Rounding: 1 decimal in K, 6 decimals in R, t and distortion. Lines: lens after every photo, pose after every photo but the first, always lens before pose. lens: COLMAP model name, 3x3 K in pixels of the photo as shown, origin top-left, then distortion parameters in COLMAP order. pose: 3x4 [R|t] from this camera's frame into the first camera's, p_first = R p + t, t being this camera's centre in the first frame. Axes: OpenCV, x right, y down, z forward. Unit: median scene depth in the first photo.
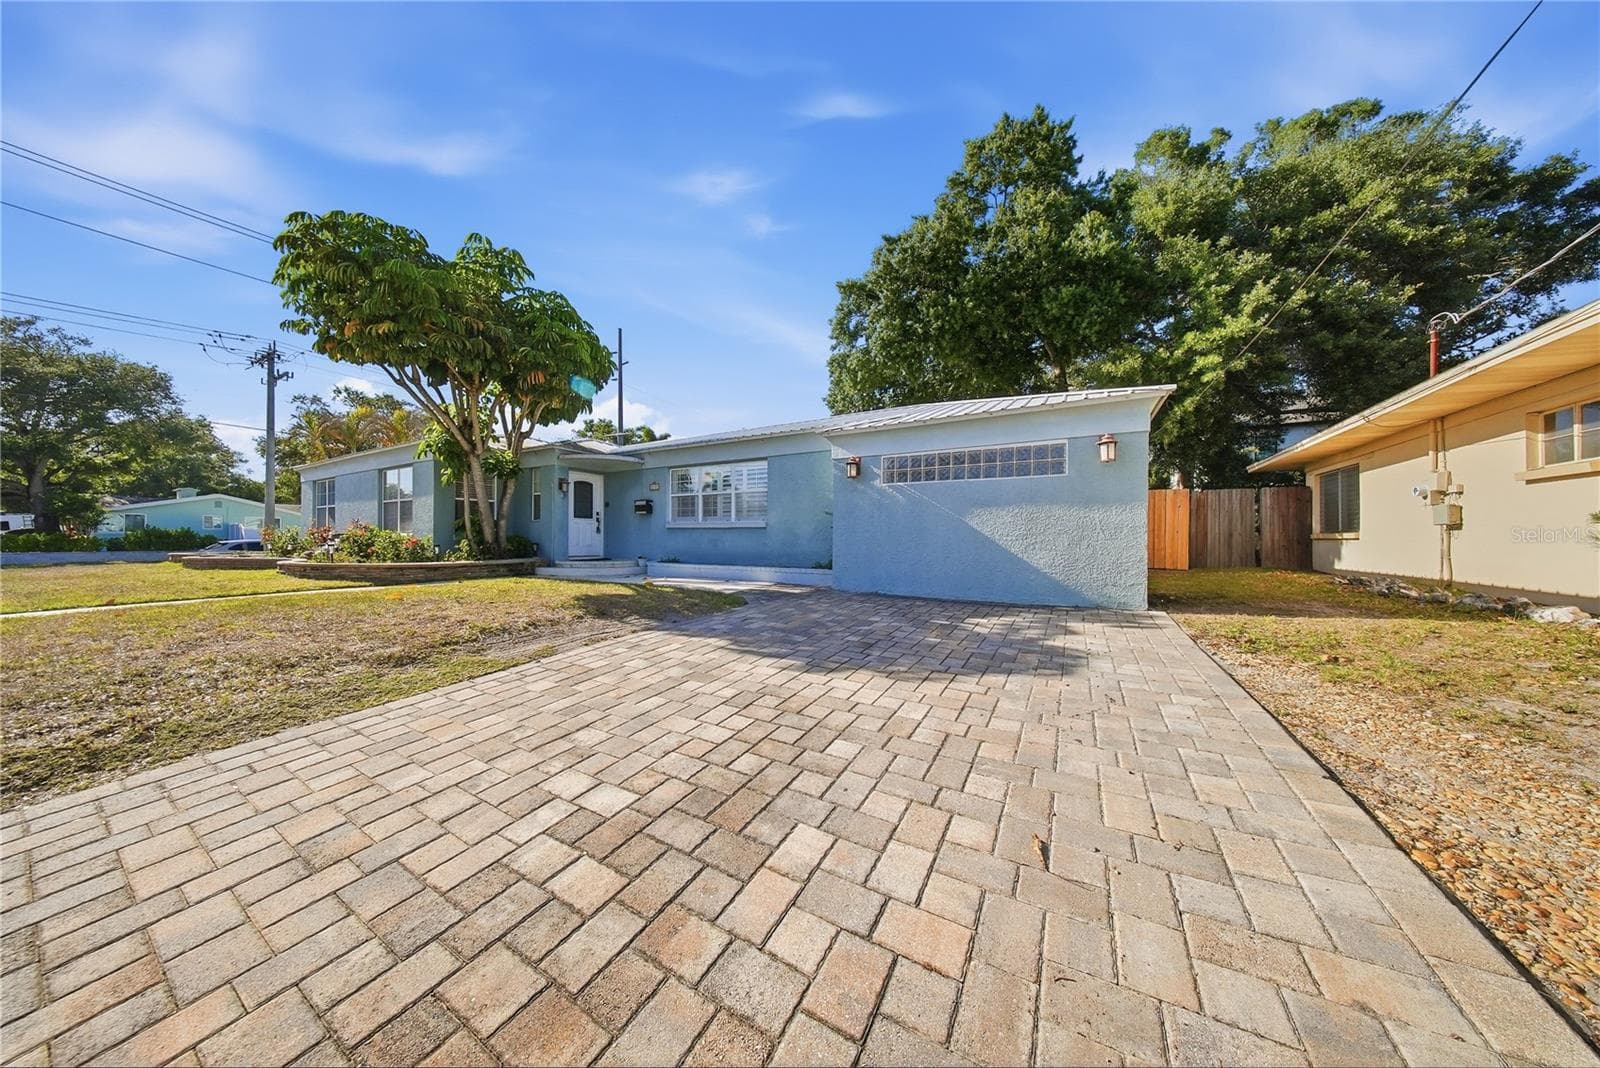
lens RADIAL K [[490.6, 0, 798.6], [0, 490.6, 525.0], [0, 0, 1]] dist [0.004514, -0.000003]
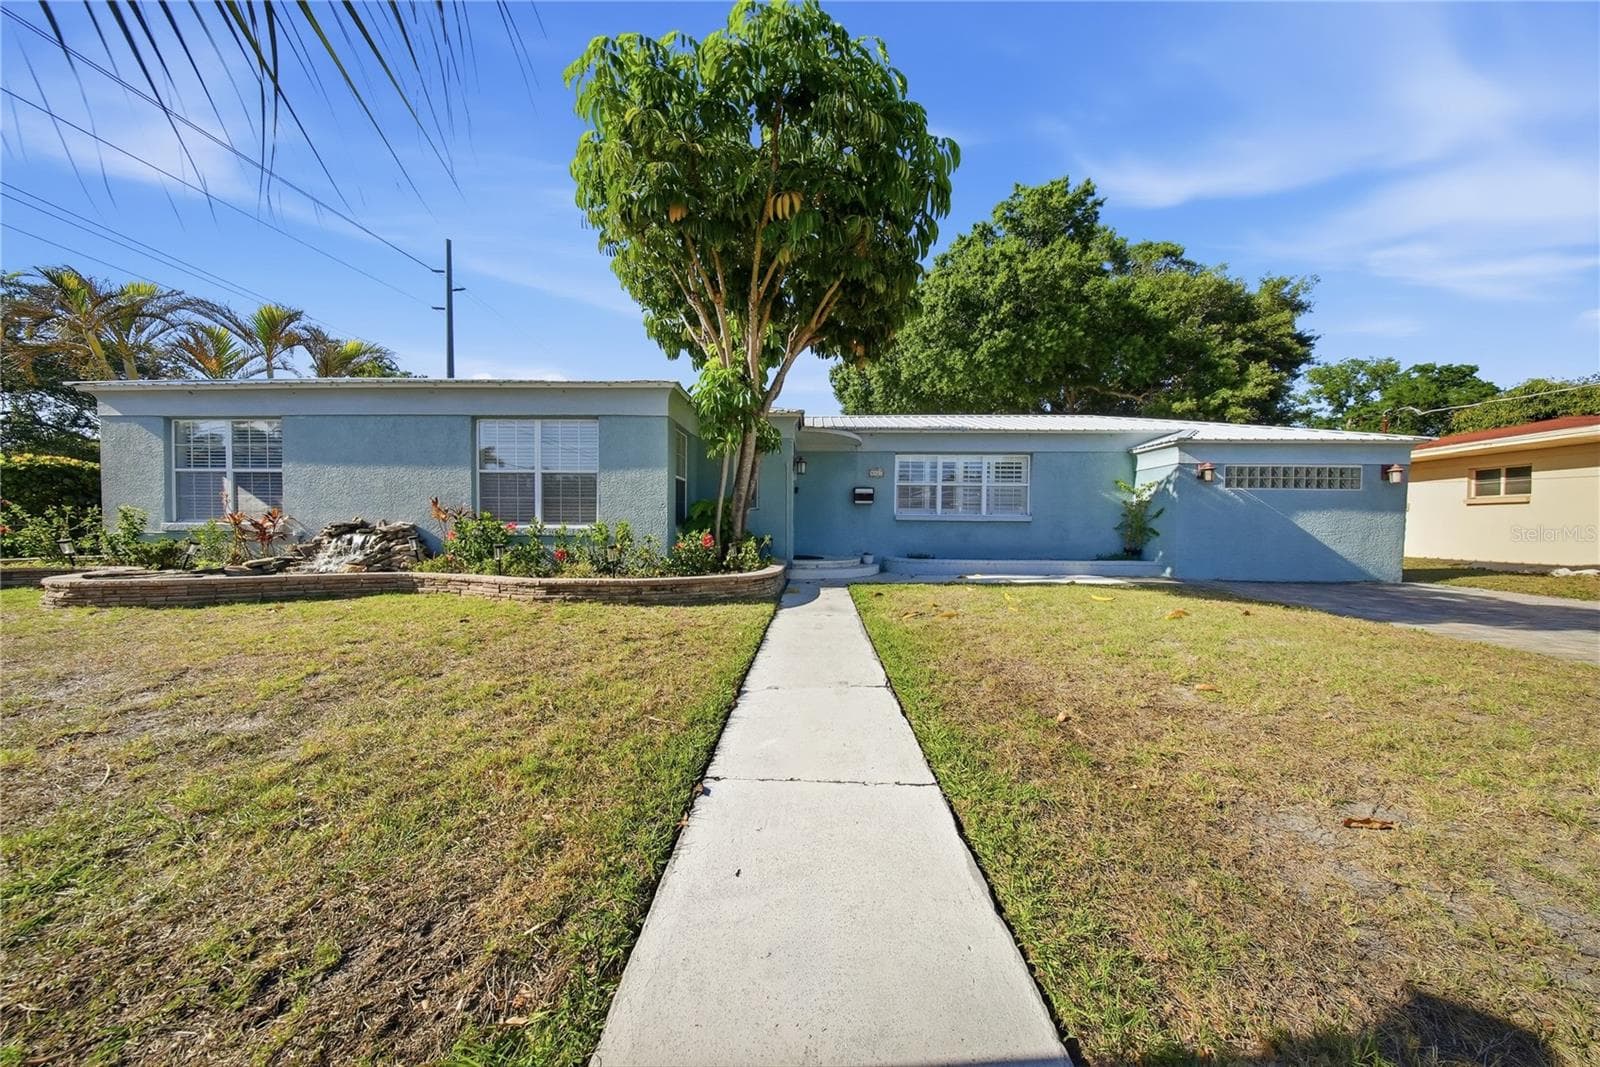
lens RADIAL K [[477.6, 0, 800.0], [0, 477.6, 533.5], [0, 0, 1]] dist [-0.004276, -0.000027]
pose [[0.871686, -0.003476, 0.490053, -1.294157], [-0.016941, 0.999163, 0.037220, 0.001171], [-0.489772, -0.040746, 0.870898, 0.491997]]
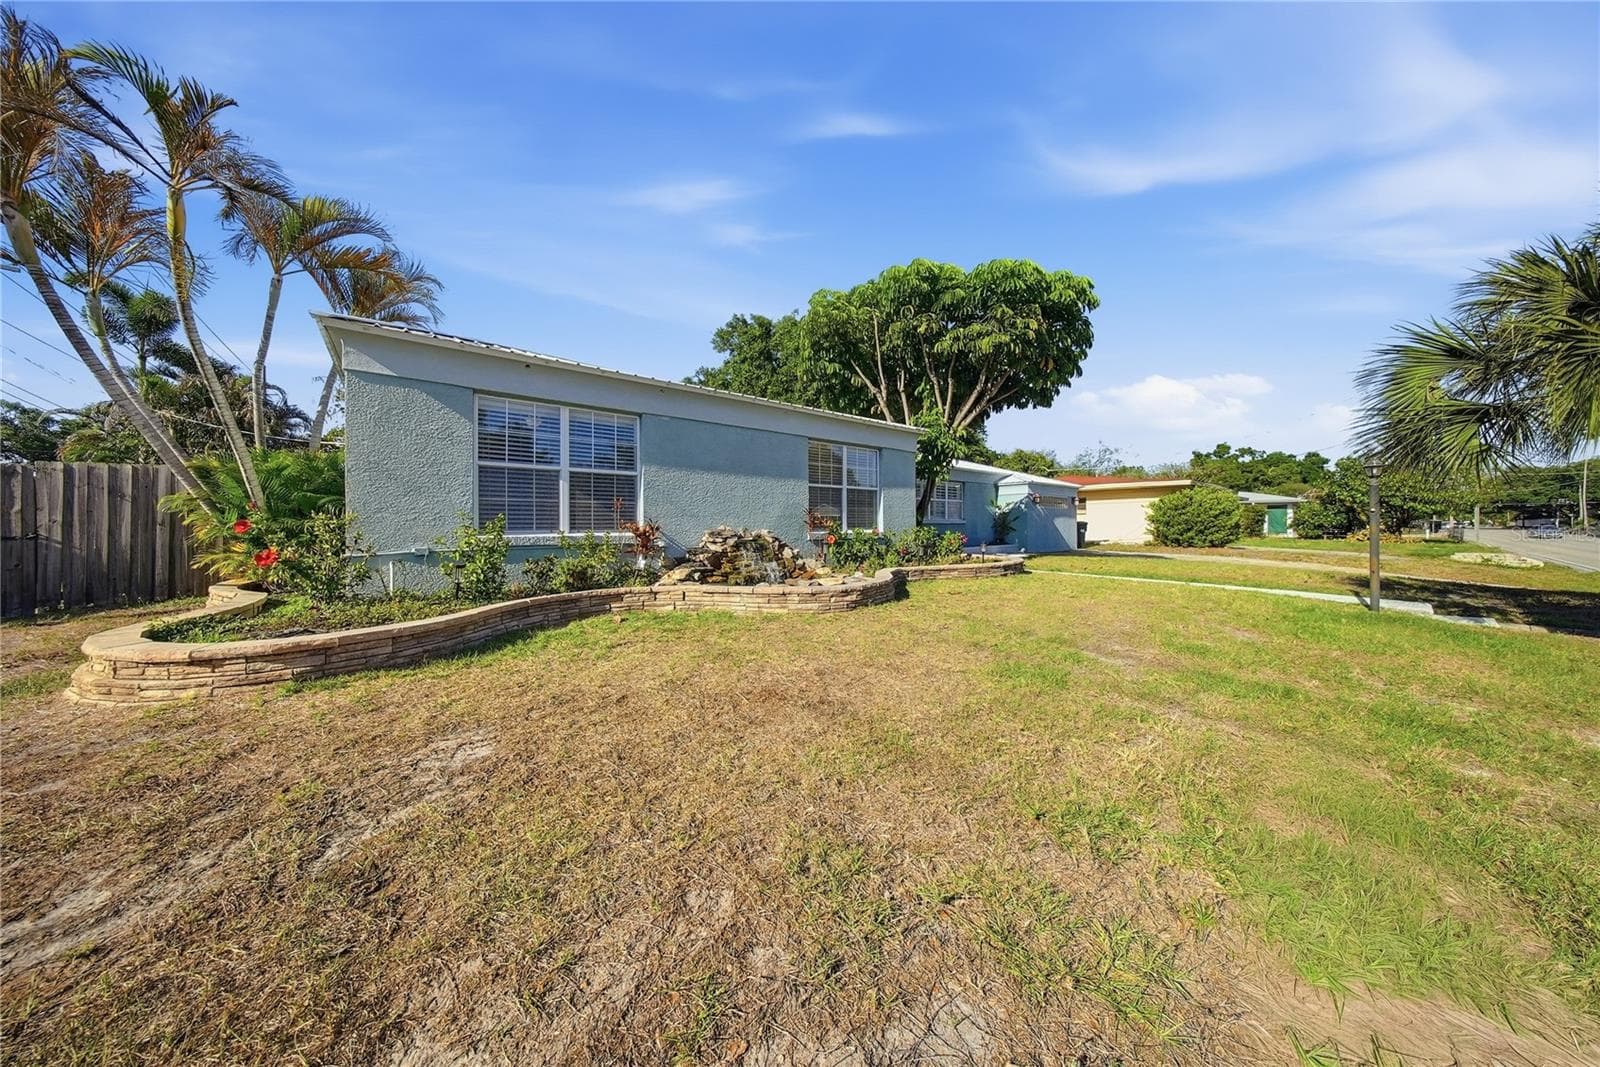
lens RADIAL K [[490.6, 0, 798.6], [0, 490.6, 524.5], [0, 0, 1]] dist [0.004514, -0.000003]
pose [[0.340629, 0.001933, 0.940196, -2.462878], [-0.010129, 0.999947, 0.001614, 0.012580], [-0.940143, -0.010073, 0.340631, 1.288223]]
